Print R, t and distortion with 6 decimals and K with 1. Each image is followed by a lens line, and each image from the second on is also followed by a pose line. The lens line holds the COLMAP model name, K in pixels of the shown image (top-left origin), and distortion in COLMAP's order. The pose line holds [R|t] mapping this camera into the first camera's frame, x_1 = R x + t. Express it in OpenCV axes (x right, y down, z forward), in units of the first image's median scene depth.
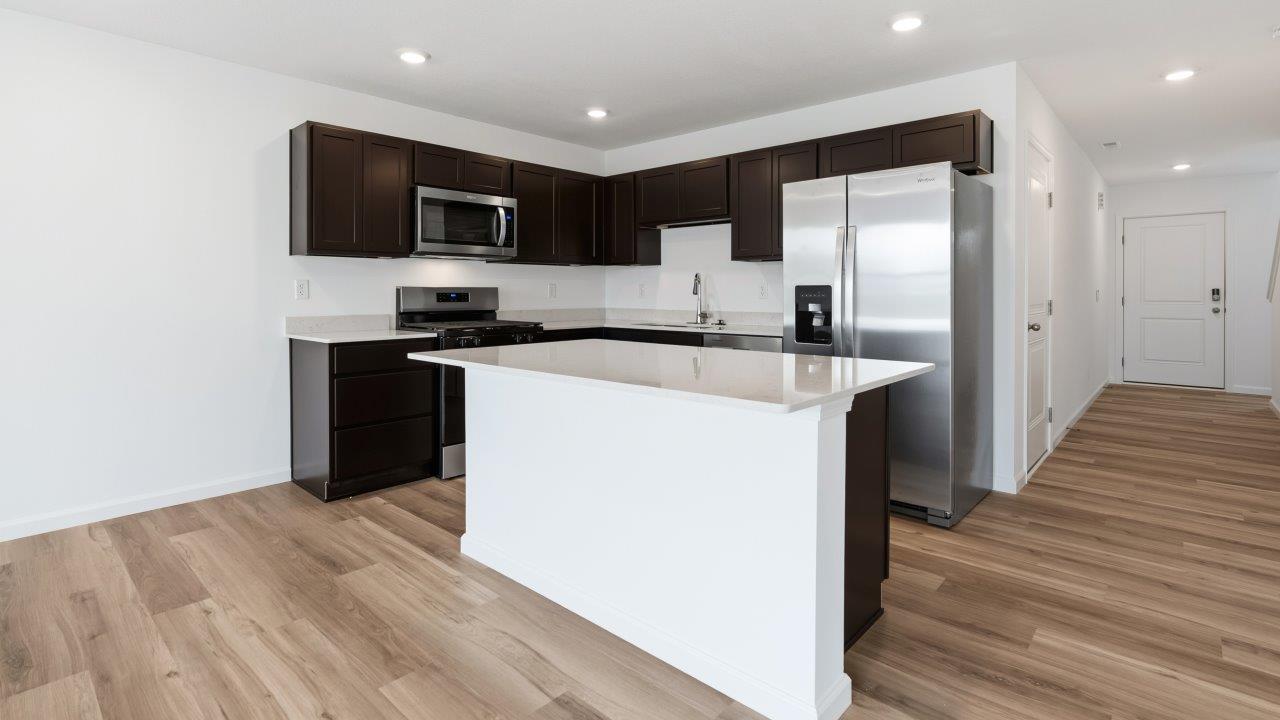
lens RADIAL K [[605.1, 0, 644.7], [0, 605.1, 297.2], [0, 0, 1]] dist [-0.010051, 0.004179]
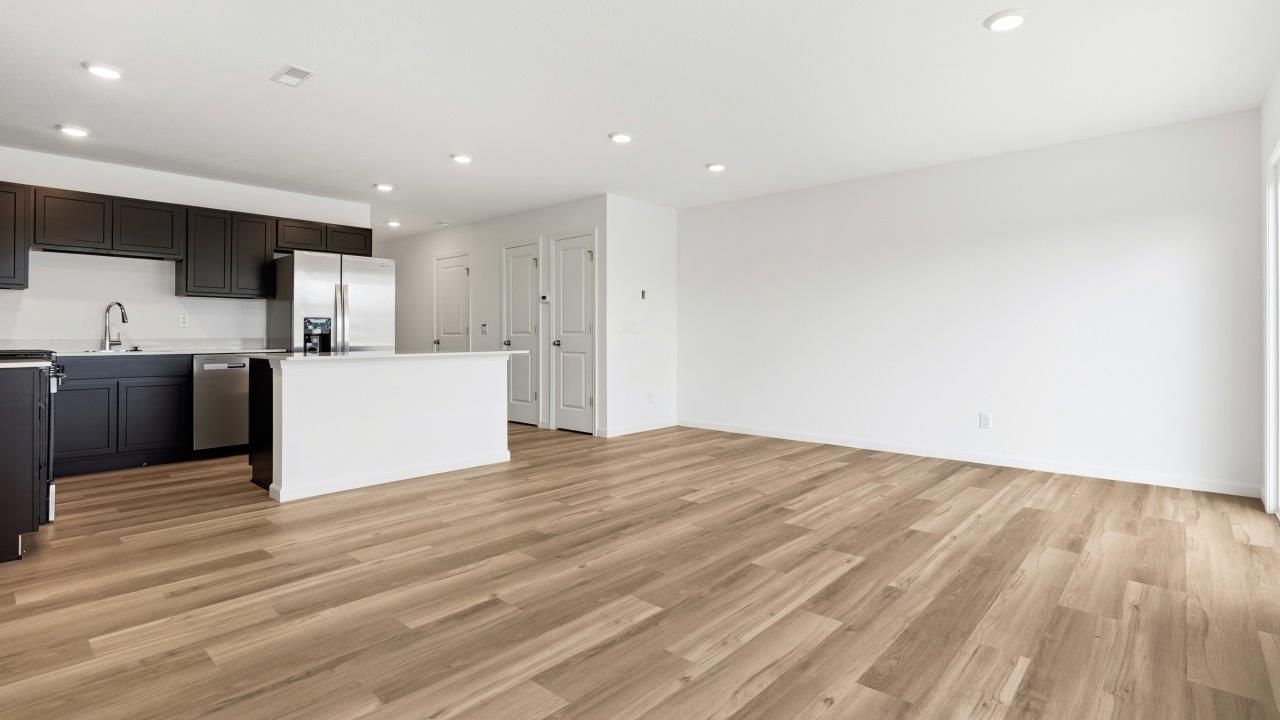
lens RADIAL K [[605.1, 0, 643.3], [0, 605.1, 332.8], [0, 0, 1]] dist [-0.010051, 0.004179]
pose [[0.000528, 0.004109, 0.999991, -1.060354], [0.009786, 0.999944, -0.004114, 0.029172], [-0.999952, 0.009788, 0.000488, 0.101055]]
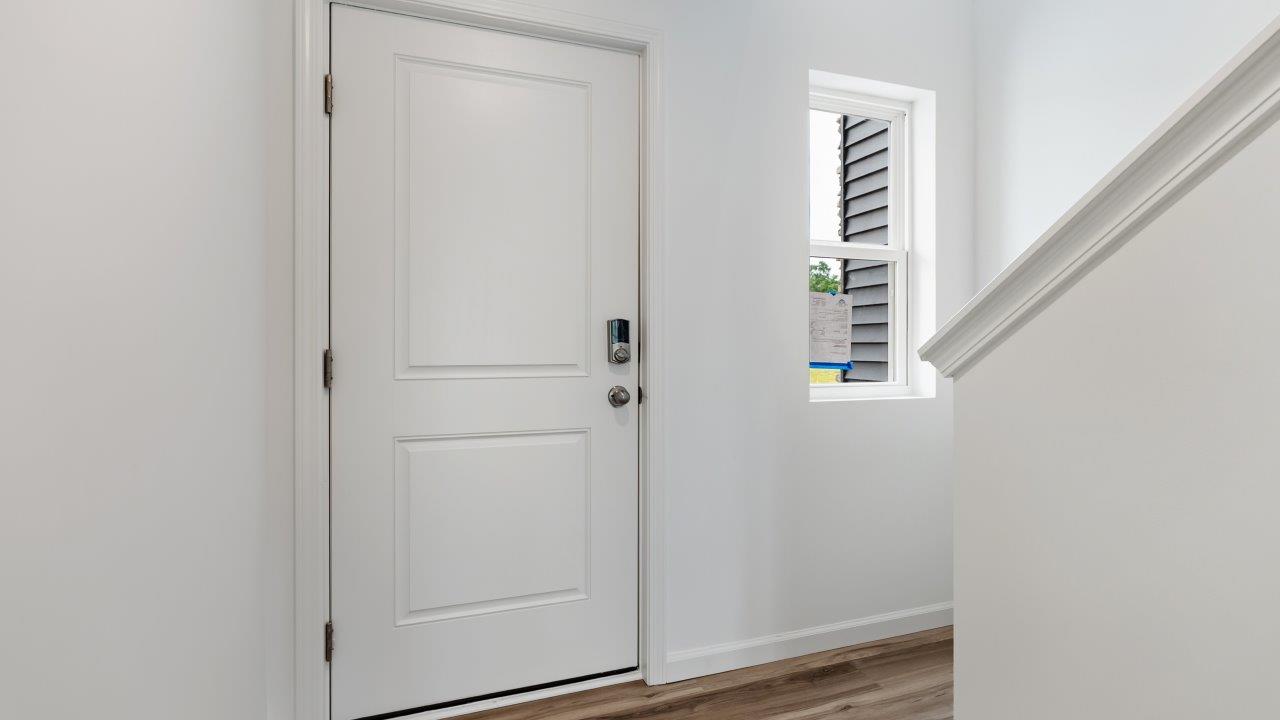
lens RADIAL K [[605.1, 0, 640.1], [0, 605.1, 352.3], [0, 0, 1]] dist [-0.010051, 0.004179]
pose [[0.448508, 0.003158, 0.893773, 1.113616], [0.008197, 0.999937, -0.007647, 0.005576], [-0.893741, 0.010756, 0.448453, 1.370518]]
